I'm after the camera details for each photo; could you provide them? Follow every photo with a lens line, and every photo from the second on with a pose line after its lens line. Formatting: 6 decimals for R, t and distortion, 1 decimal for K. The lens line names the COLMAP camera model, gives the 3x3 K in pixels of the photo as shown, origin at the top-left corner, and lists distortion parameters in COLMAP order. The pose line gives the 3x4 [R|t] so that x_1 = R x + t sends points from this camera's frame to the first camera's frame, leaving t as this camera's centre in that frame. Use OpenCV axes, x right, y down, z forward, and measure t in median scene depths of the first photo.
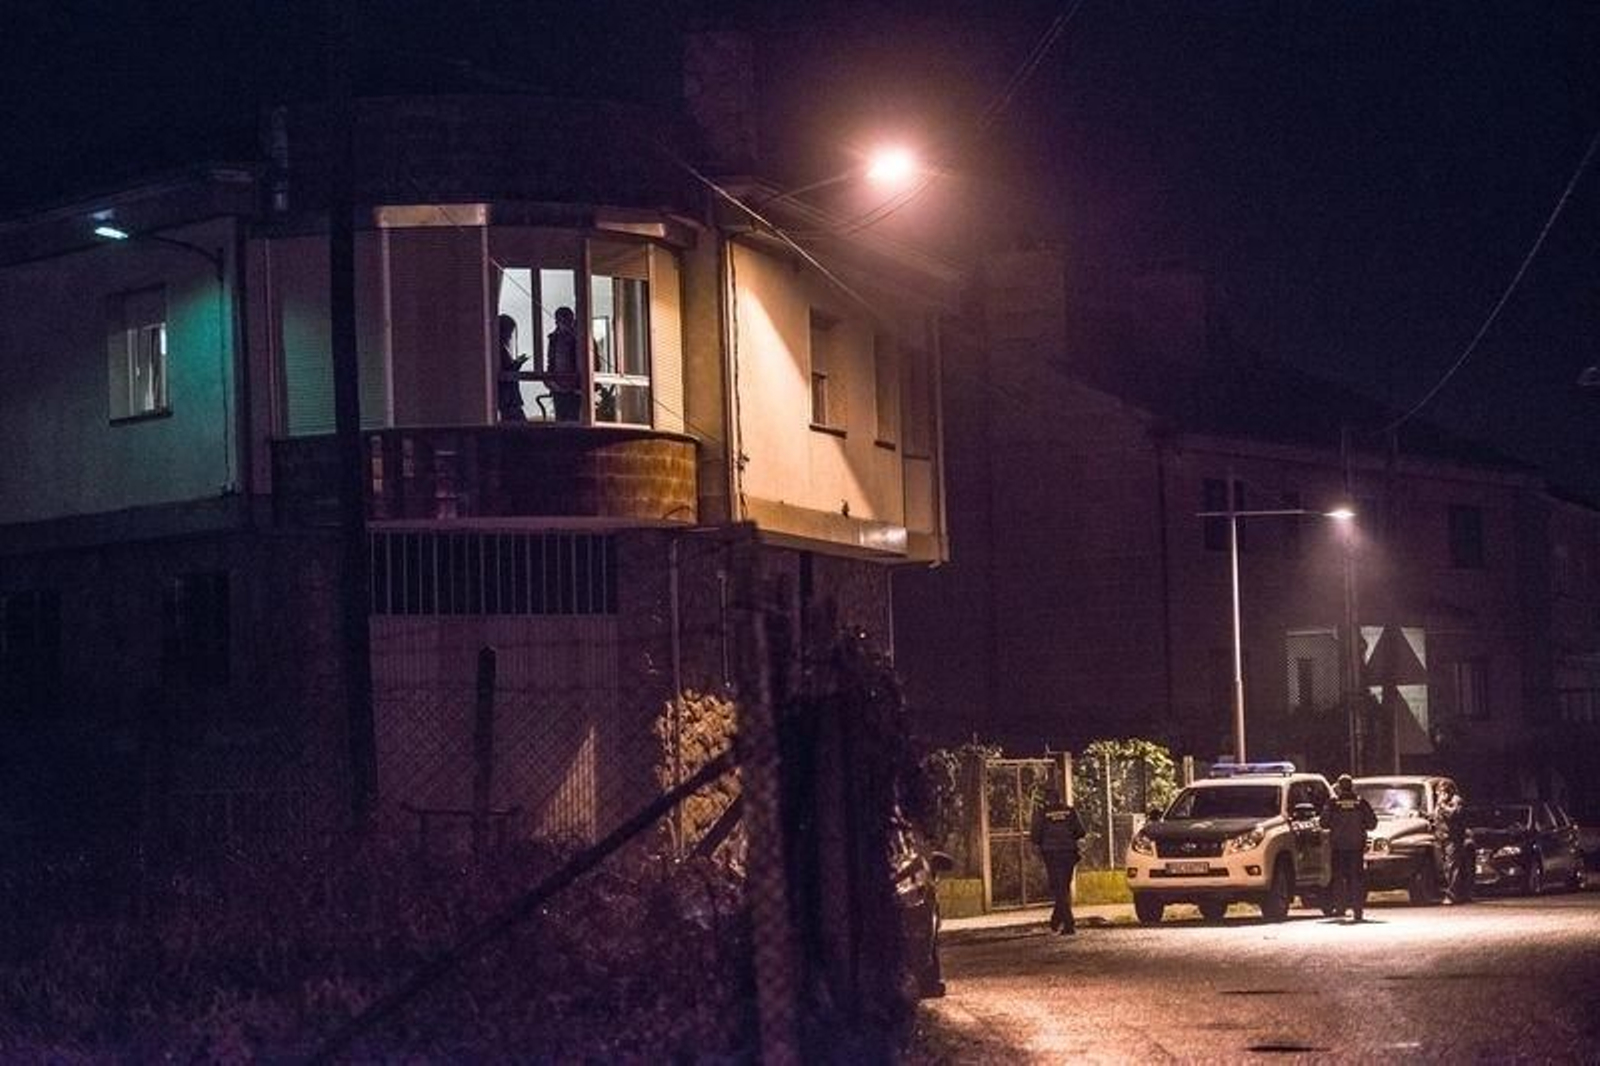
lens RADIAL K [[4679.7, 0, 796.1], [0, 4679.7, 531.2], [0, 0, 1]] dist [0.253931, 0.000000]
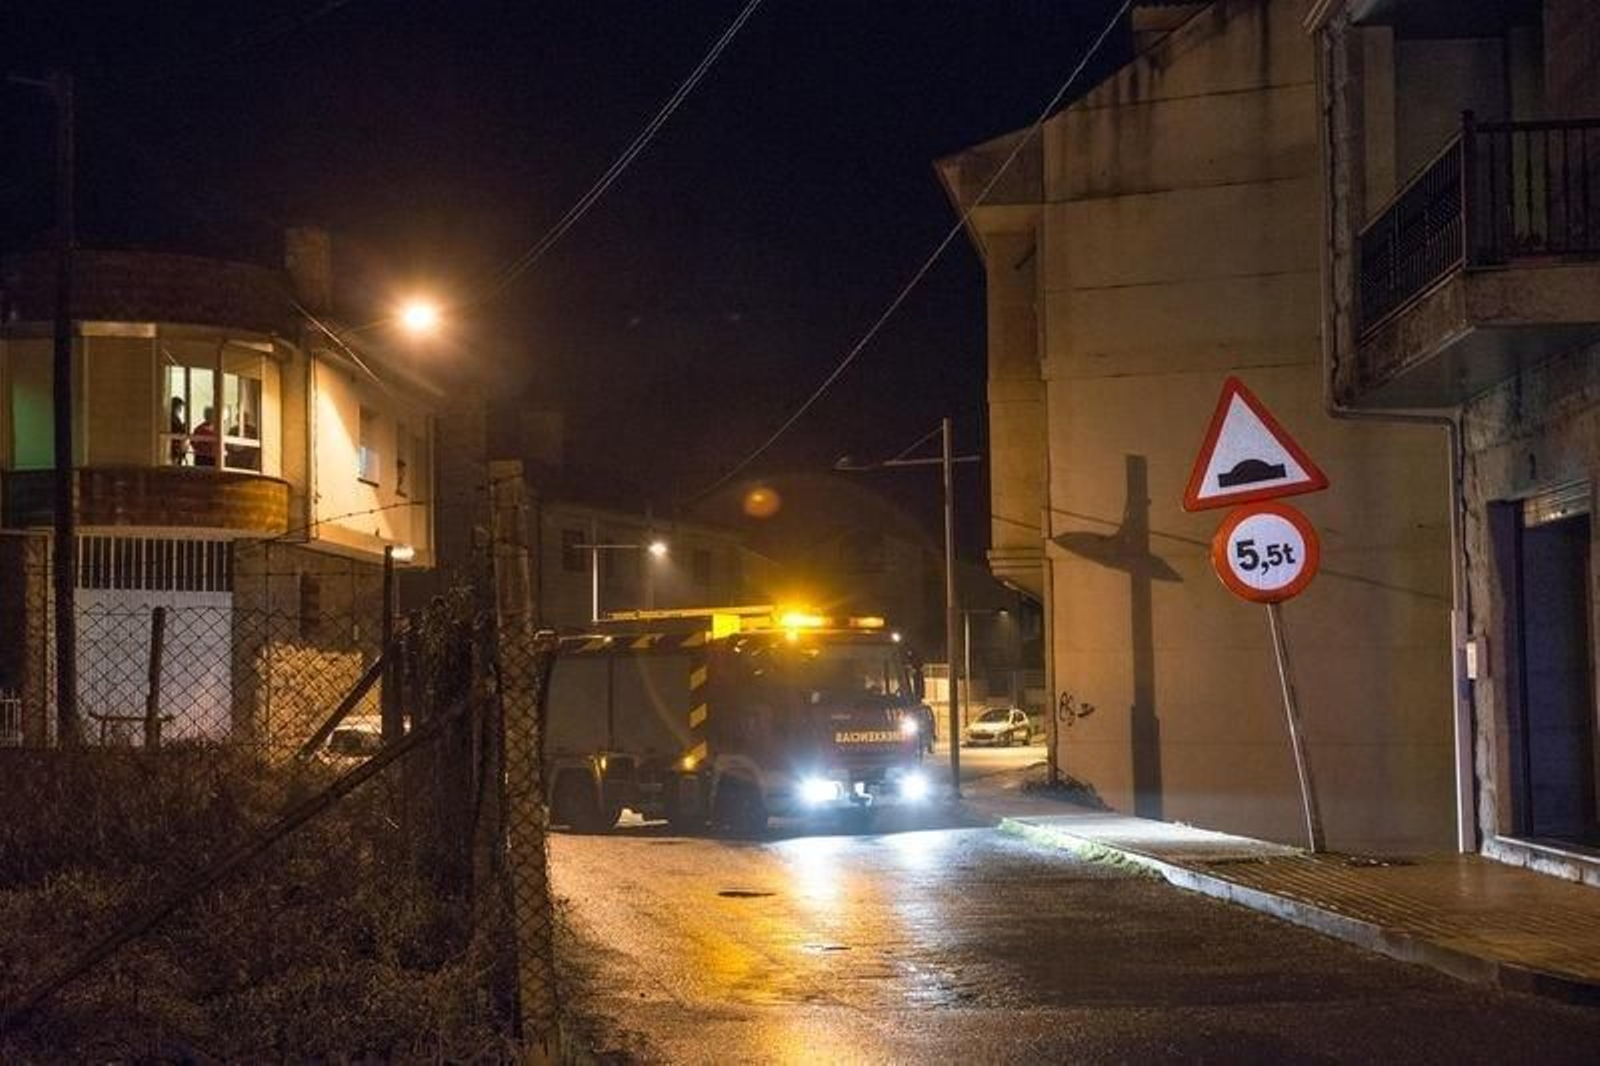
lens RADIAL K [[2486.6, 0, 802.0], [0, 2486.6, 533.2], [0, 0, 1]] dist [0.119953, 0.000000]
pose [[0.979496, 0.030555, 0.199134, -0.018982], [-0.027706, 0.999470, -0.017080, 0.007031], [-0.199550, 0.011213, 0.979823, 0.141372]]
